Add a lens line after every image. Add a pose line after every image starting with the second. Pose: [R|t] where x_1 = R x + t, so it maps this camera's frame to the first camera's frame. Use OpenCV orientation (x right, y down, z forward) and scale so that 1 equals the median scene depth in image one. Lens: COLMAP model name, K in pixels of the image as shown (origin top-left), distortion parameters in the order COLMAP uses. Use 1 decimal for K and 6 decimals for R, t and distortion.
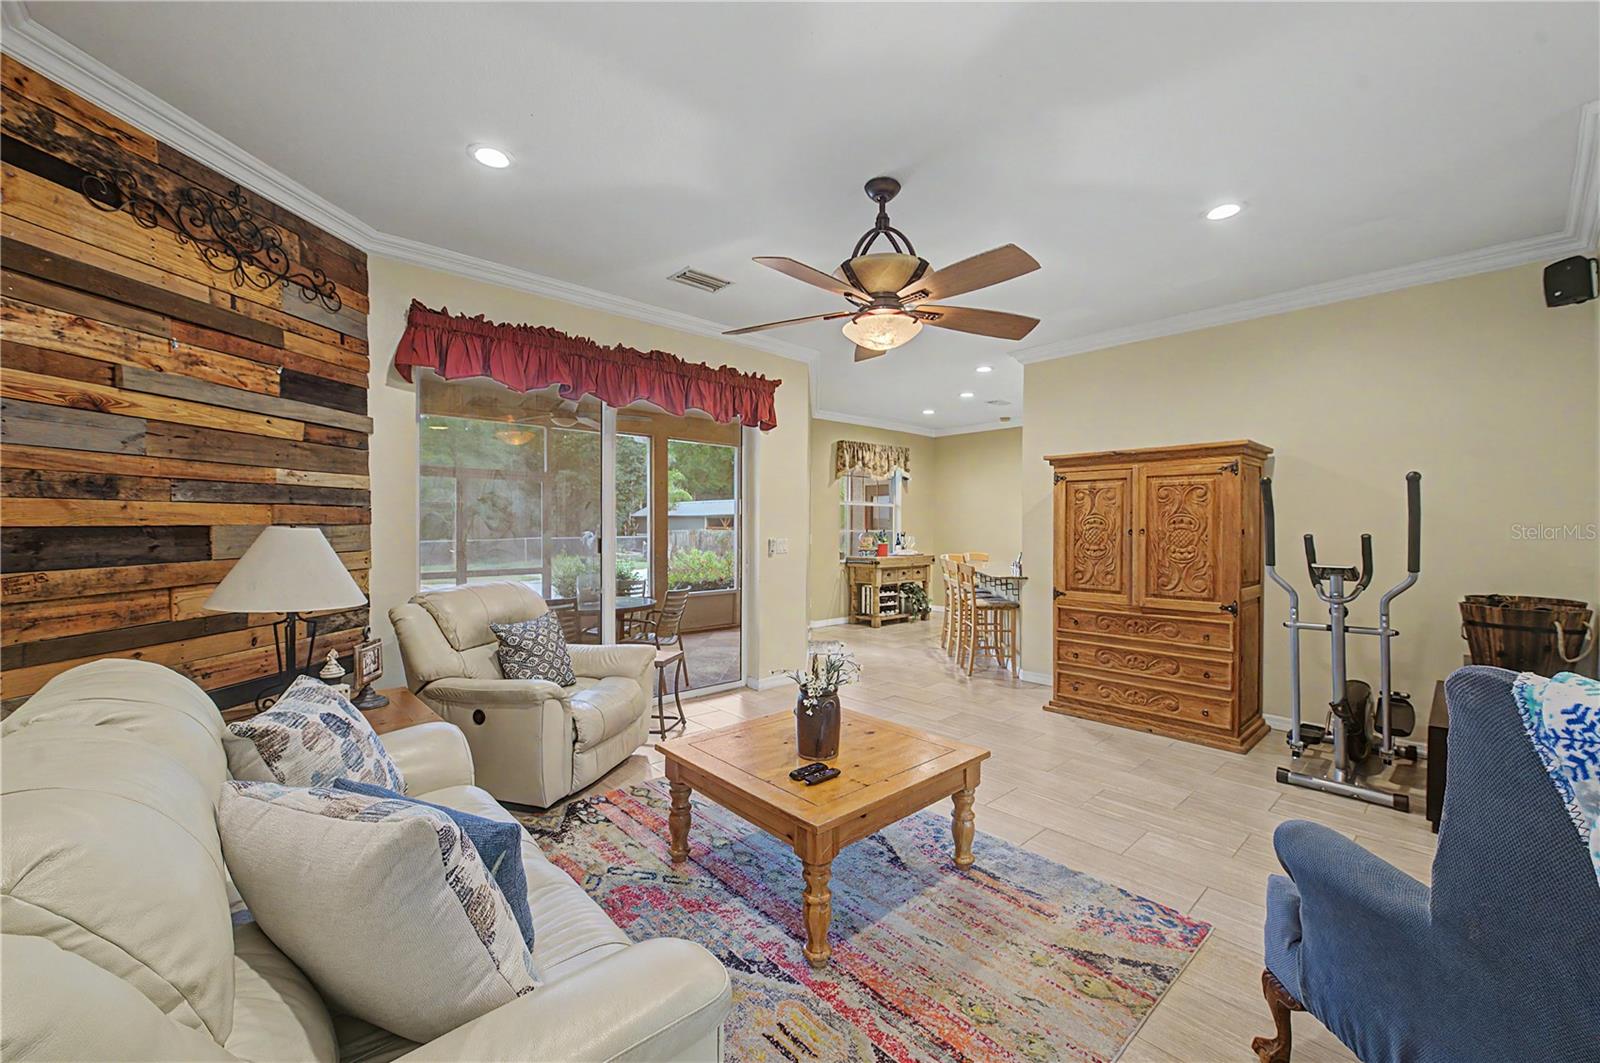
lens RADIAL K [[630.7, 0, 802.7], [0, 630.7, 526.6], [0, 0, 1]] dist [0.000782, -0.000783]
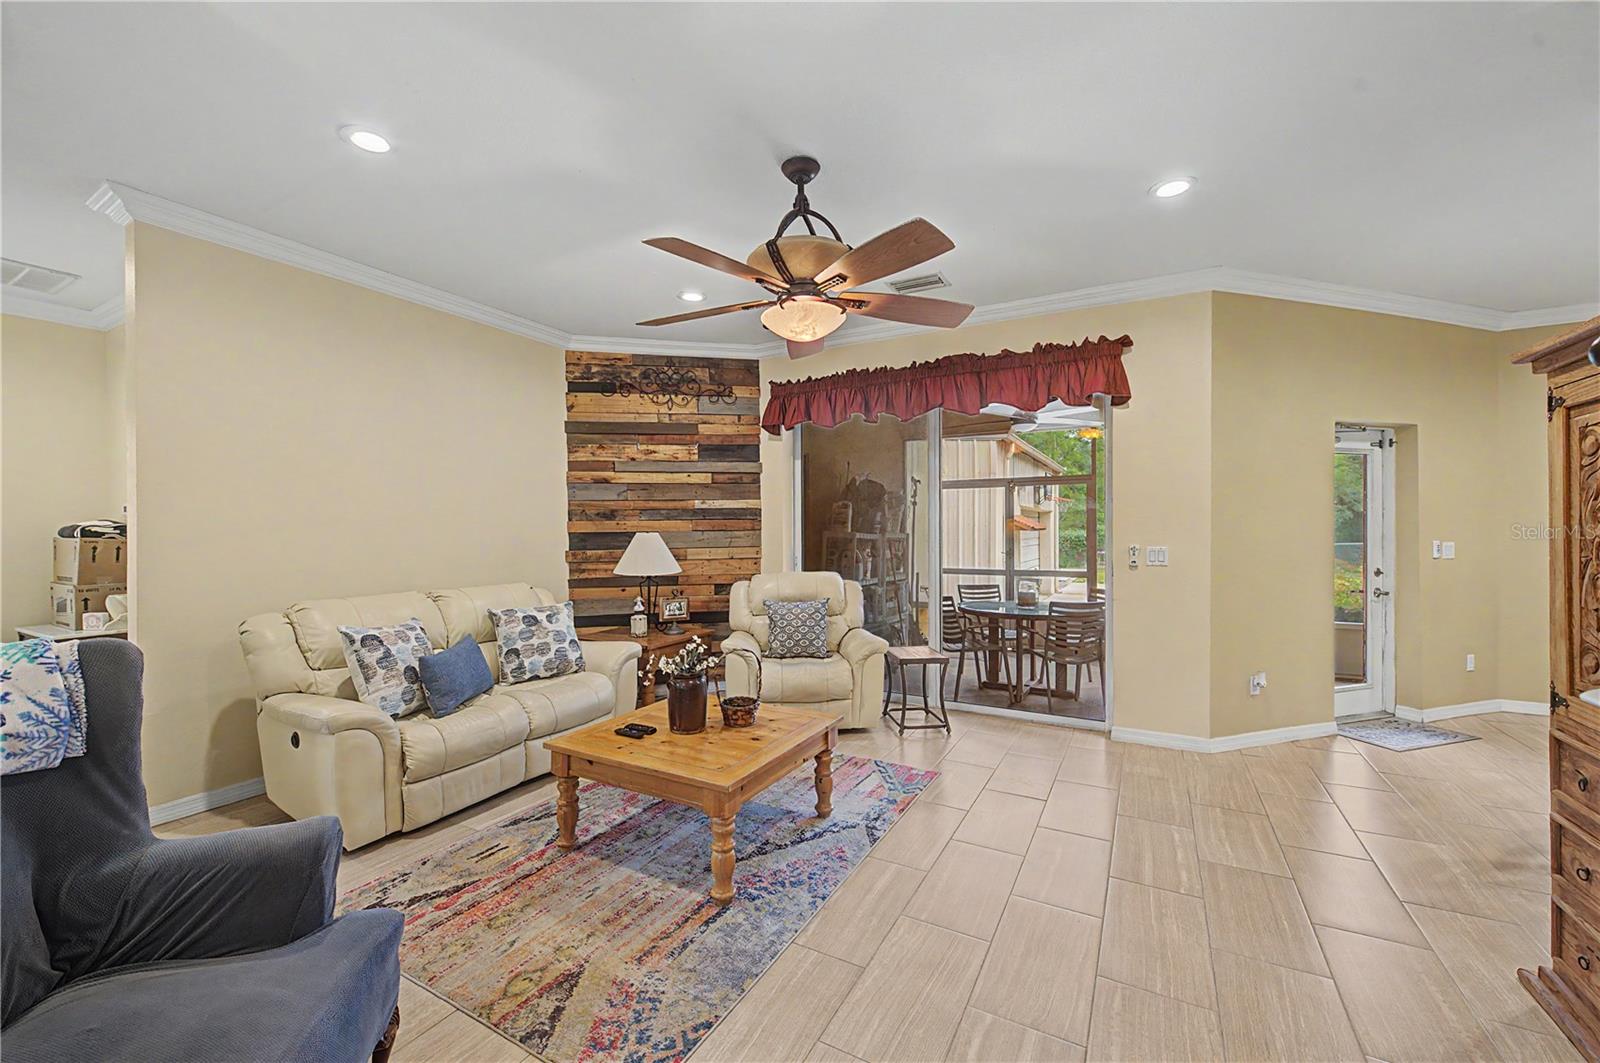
lens RADIAL K [[630.7, 0, 803.2], [0, 630.7, 528.3], [0, 0, 1]] dist [0.000782, -0.000783]
pose [[0.323842, -0.006199, -0.946091, 1.087140], [0.005653, 0.999973, -0.004617, -0.000472], [0.946094, -0.003853, 0.323868, 0.759174]]
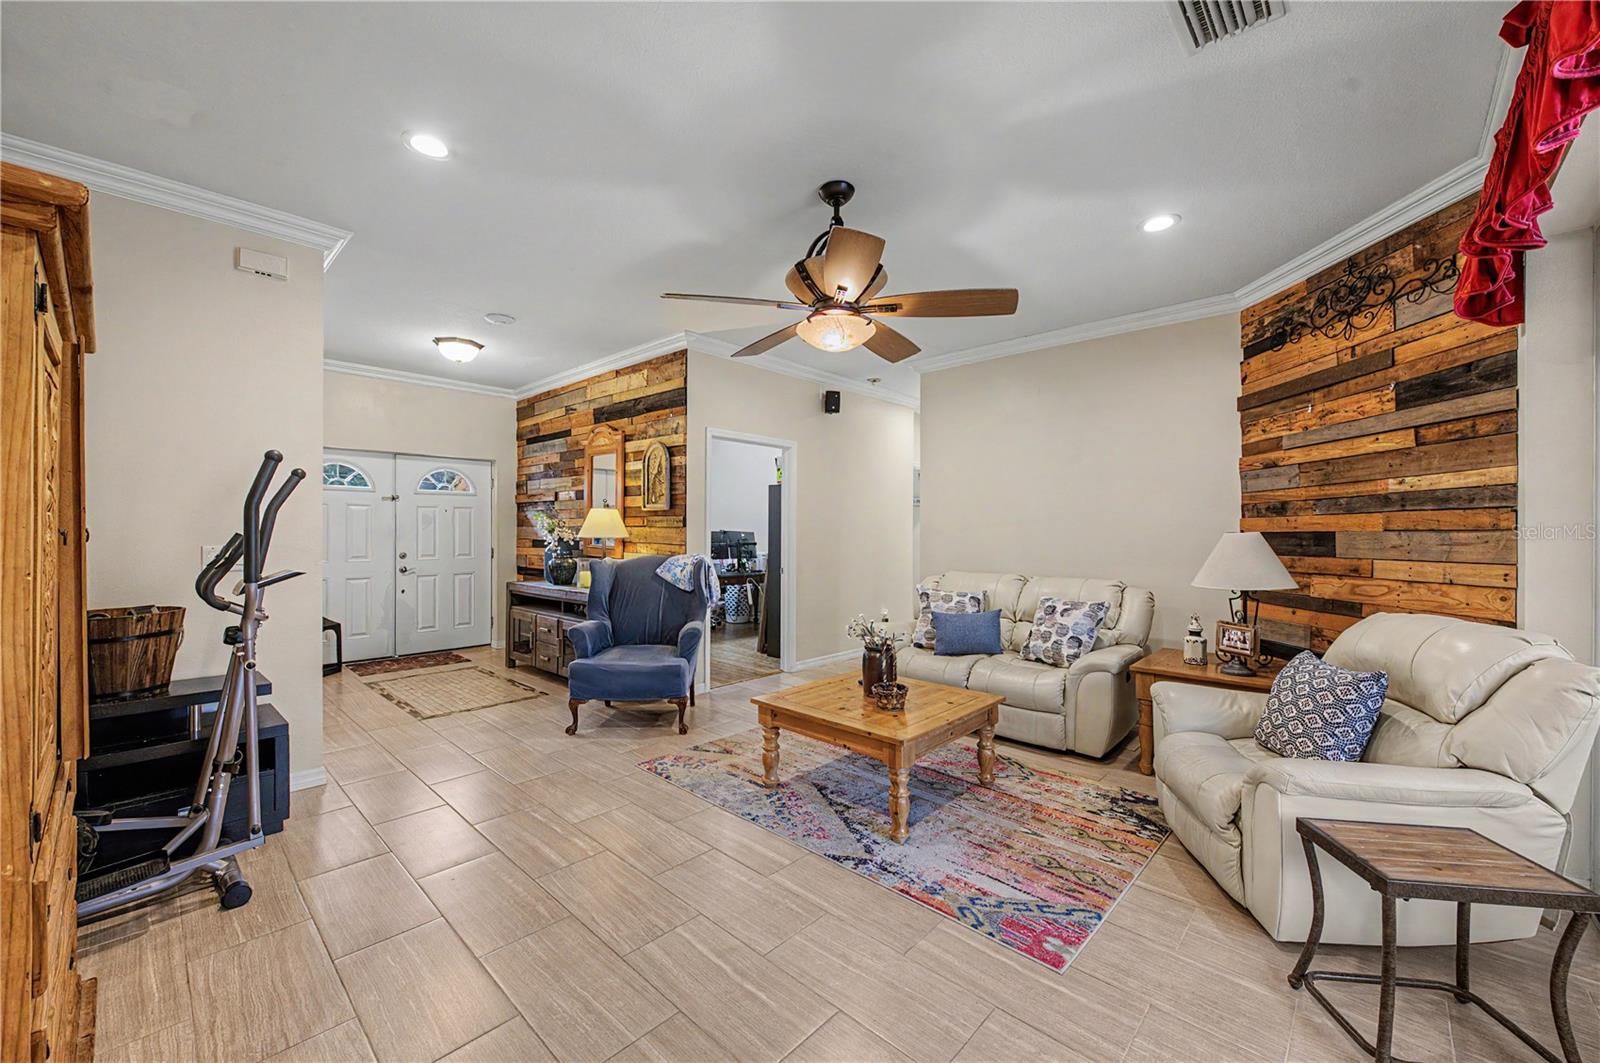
lens RADIAL K [[630.7, 0, 802.9], [0, 630.7, 527.4], [0, 0, 1]] dist [0.000782, -0.000783]
pose [[-0.996807, -0.008285, -0.079411, 0.275778], [-0.007932, 0.999957, -0.004761, 0.004480], [0.079448, -0.004115, -0.996831, 2.162291]]
